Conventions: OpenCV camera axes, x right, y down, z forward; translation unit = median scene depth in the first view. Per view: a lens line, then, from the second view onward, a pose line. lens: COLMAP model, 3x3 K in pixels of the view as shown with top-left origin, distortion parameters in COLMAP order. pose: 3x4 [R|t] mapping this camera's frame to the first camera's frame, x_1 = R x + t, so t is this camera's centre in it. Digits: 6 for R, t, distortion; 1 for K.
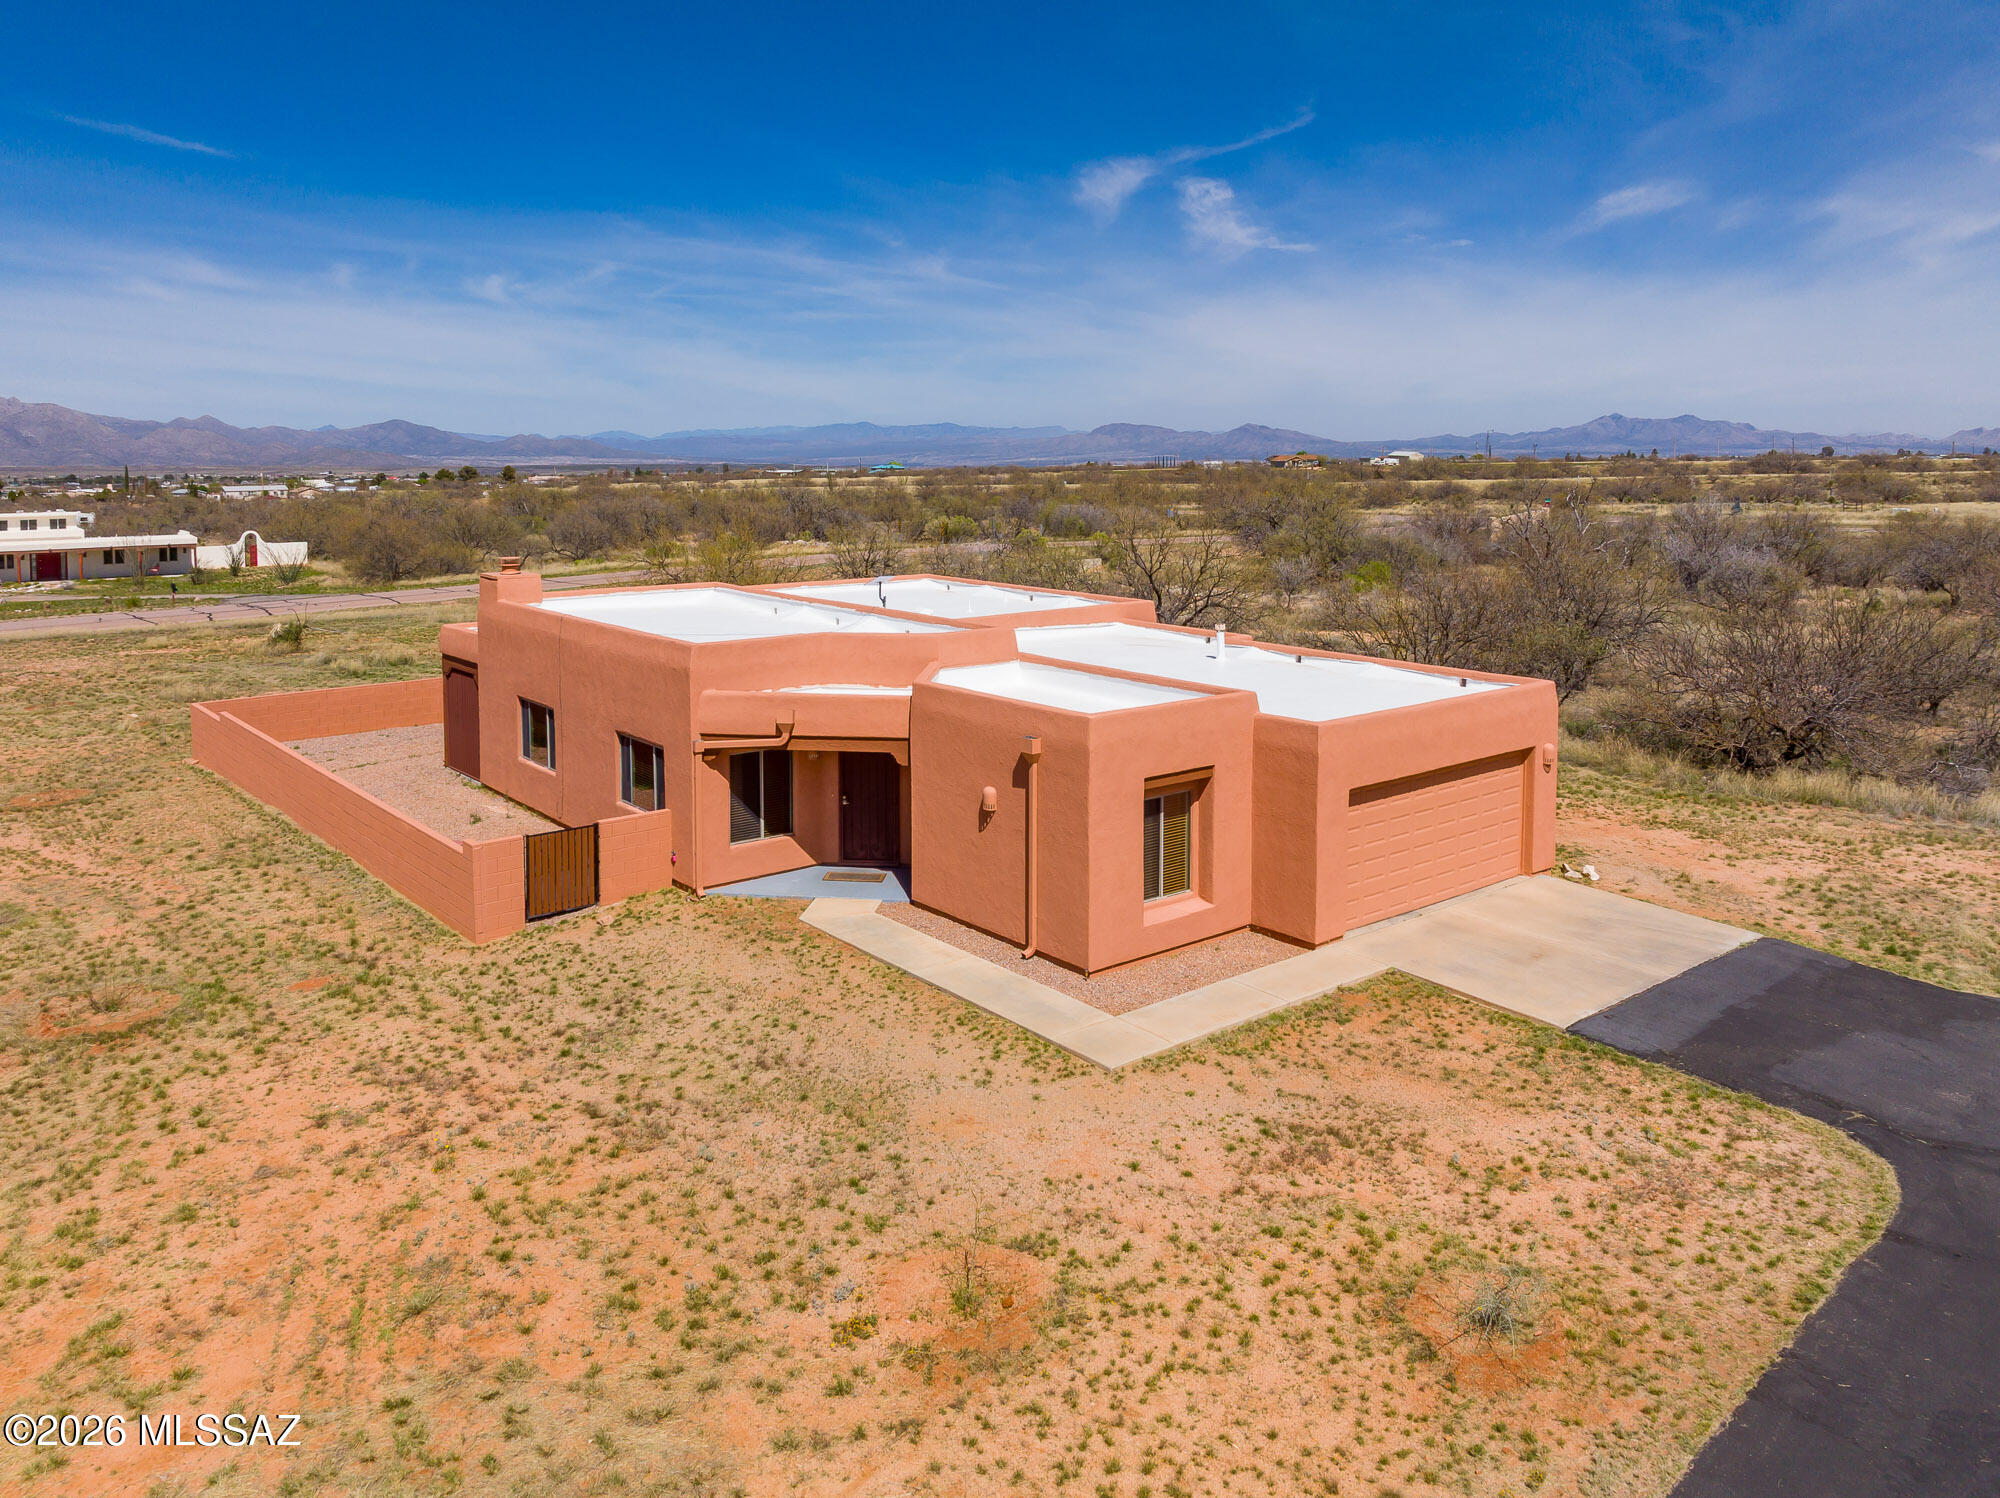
lens RADIAL K [[1480.7, 0, 996.2], [0, 1480.7, 630.0], [0, 0, 1]] dist [-0.038698, -0.000491]
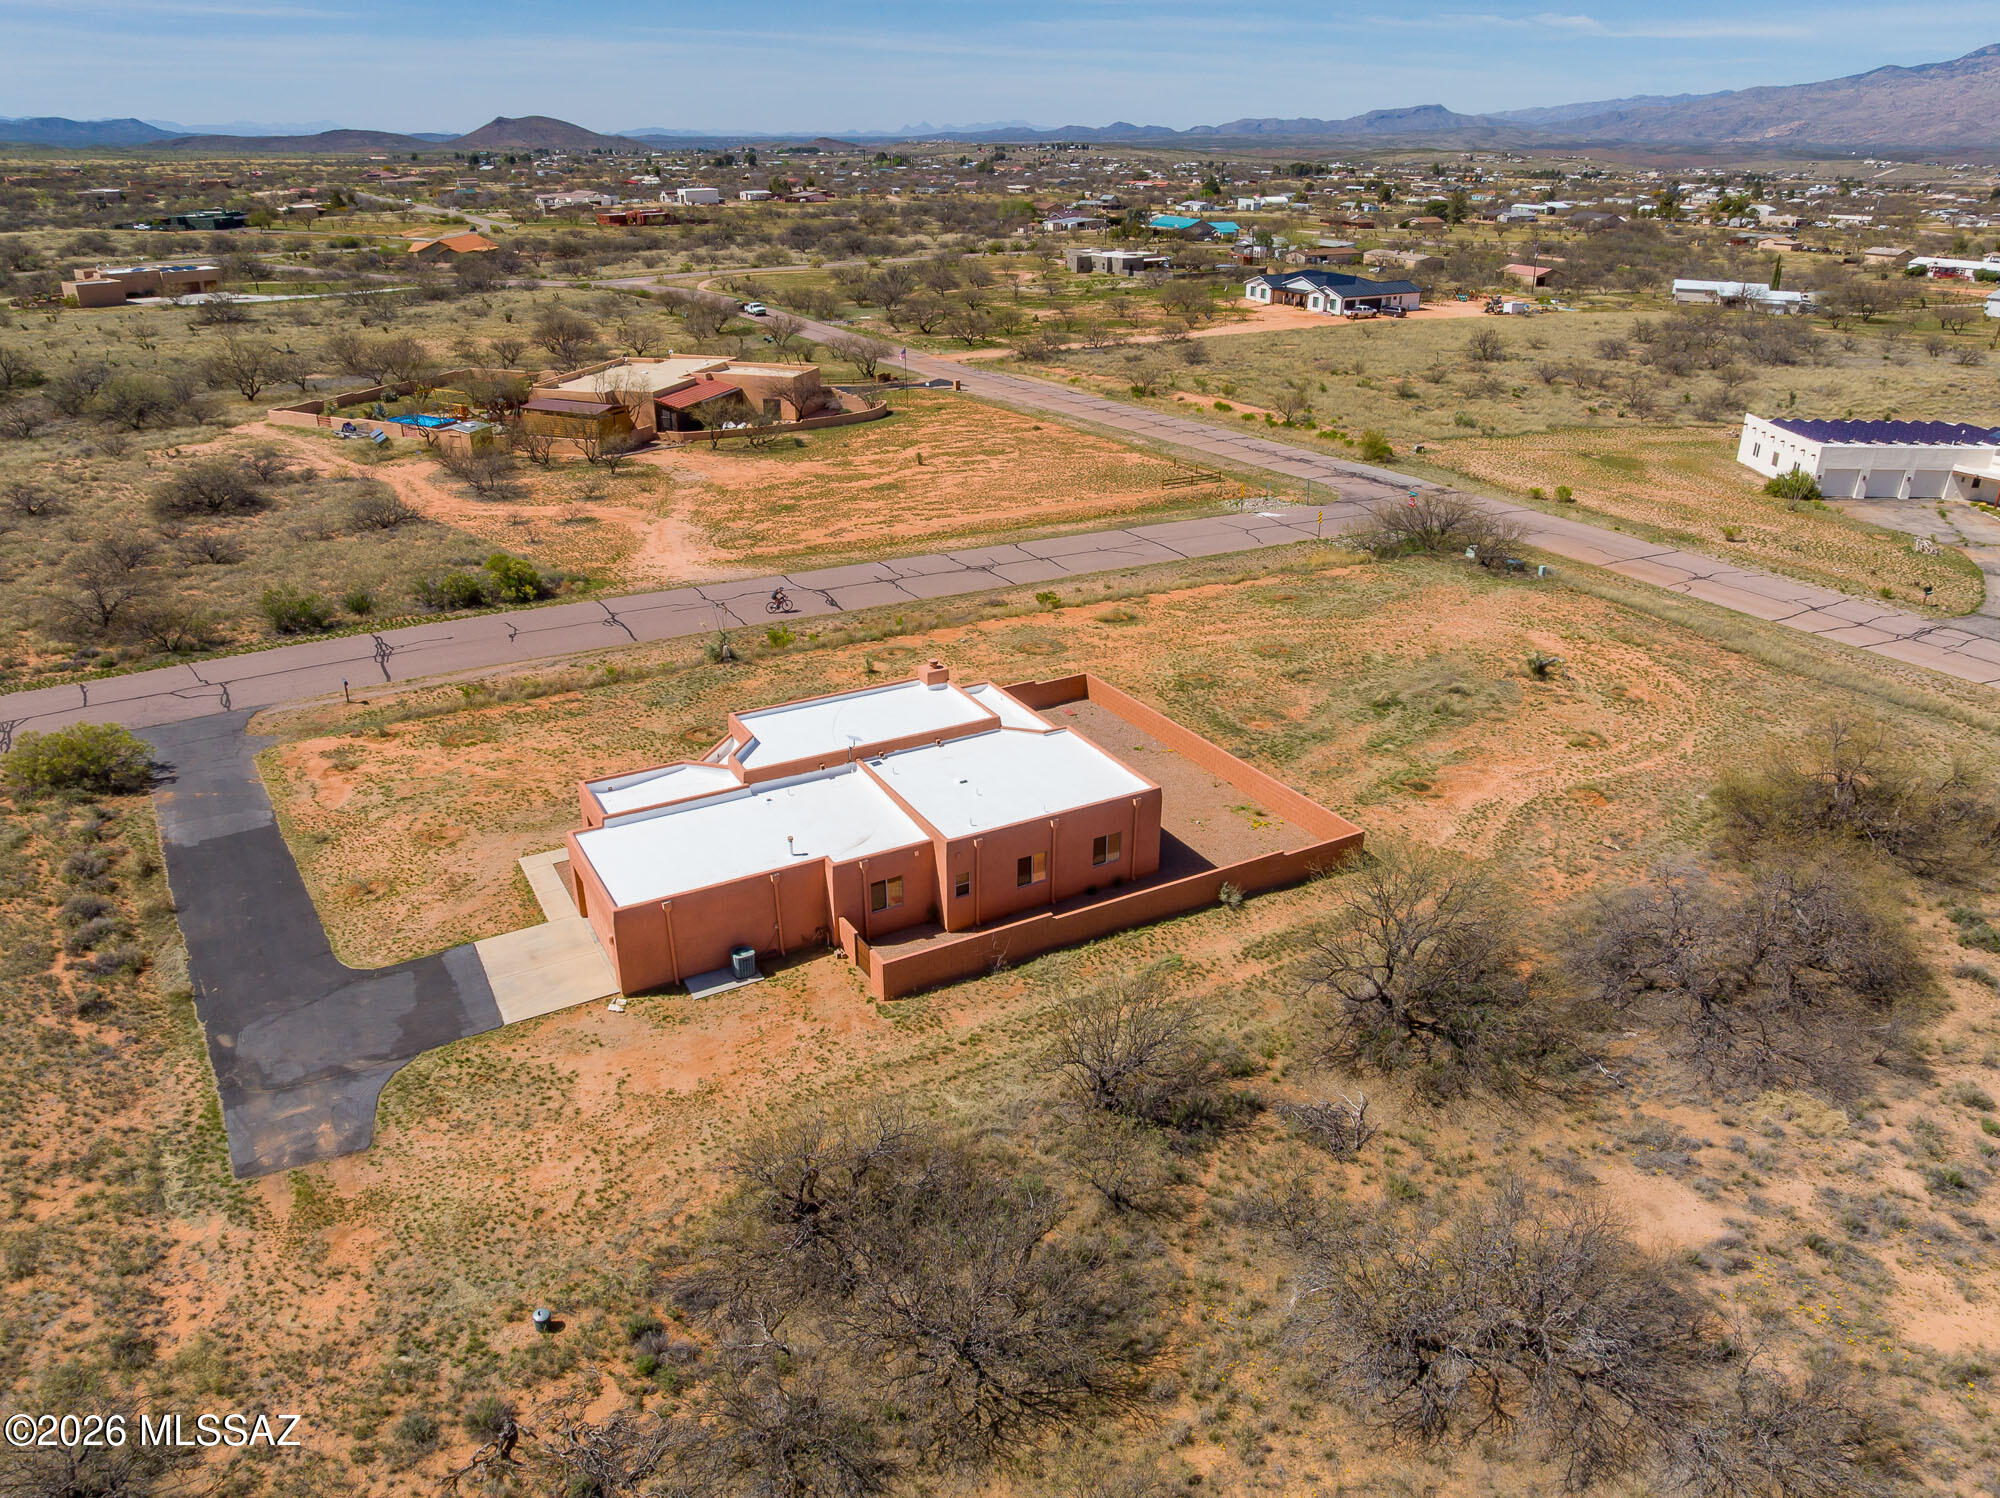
lens RADIAL K [[1404.5, 0, 1000.0], [0, 1404.5, 749.0], [0, 0, 1]] dist [-0.041084, 0.006363]
pose [[-0.166657, 0.409269, -0.897064, 2.984816], [-0.126500, 0.893395, 0.431096, -1.616343], [0.977867, 0.185324, -0.097118, 2.640409]]
